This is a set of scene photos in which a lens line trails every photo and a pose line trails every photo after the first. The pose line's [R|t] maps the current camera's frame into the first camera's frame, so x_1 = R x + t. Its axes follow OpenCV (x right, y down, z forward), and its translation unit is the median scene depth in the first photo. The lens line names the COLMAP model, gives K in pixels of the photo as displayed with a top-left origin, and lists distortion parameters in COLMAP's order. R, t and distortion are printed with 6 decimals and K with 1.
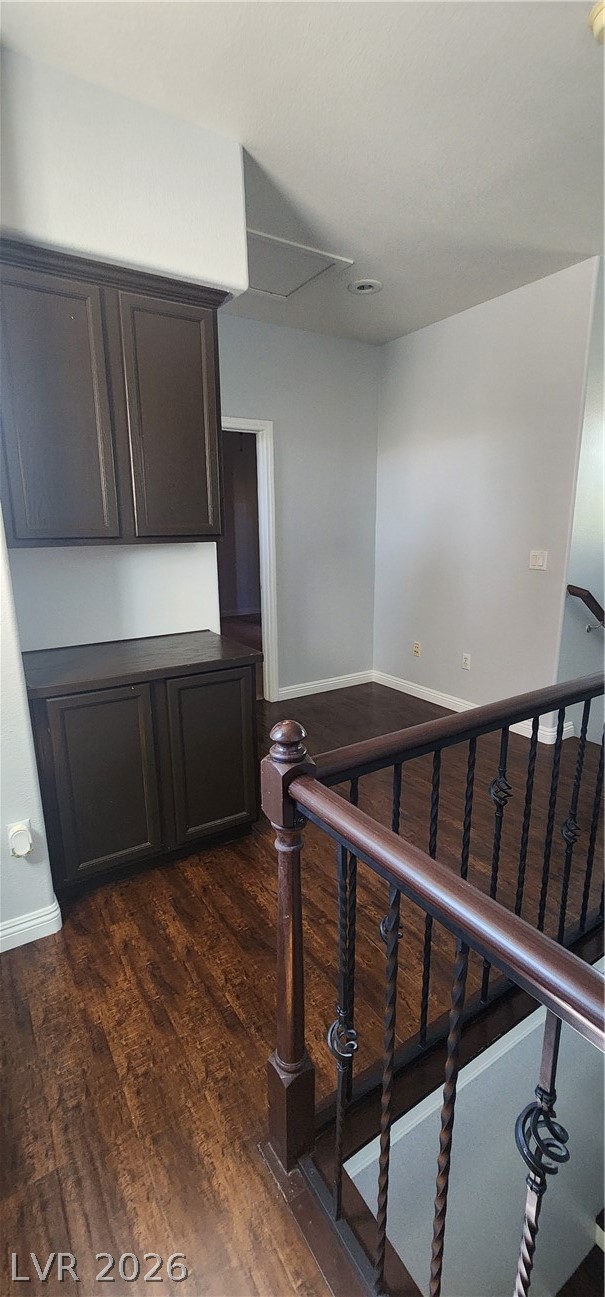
lens RADIAL K [[538.9, 0, 302.8], [0, 538.9, 643.8], [0, 0, 1]] dist [-0.009424, 0.001808]
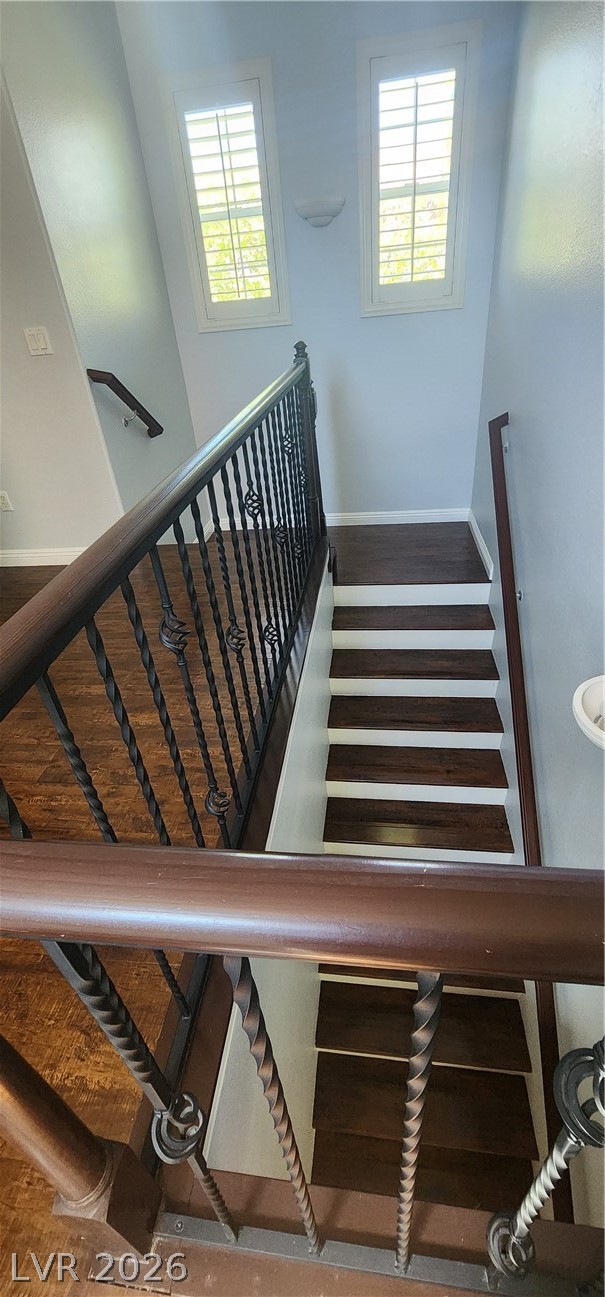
lens RADIAL K [[538.9, 0, 301.2], [0, 538.9, 640.0], [0, 0, 1]] dist [-0.009424, 0.001808]
pose [[0.645008, -0.456577, 0.612782, 0.023991], [0.254870, 0.884504, 0.390760, 0.030739], [-0.720421, -0.095864, 0.686880, 0.265508]]
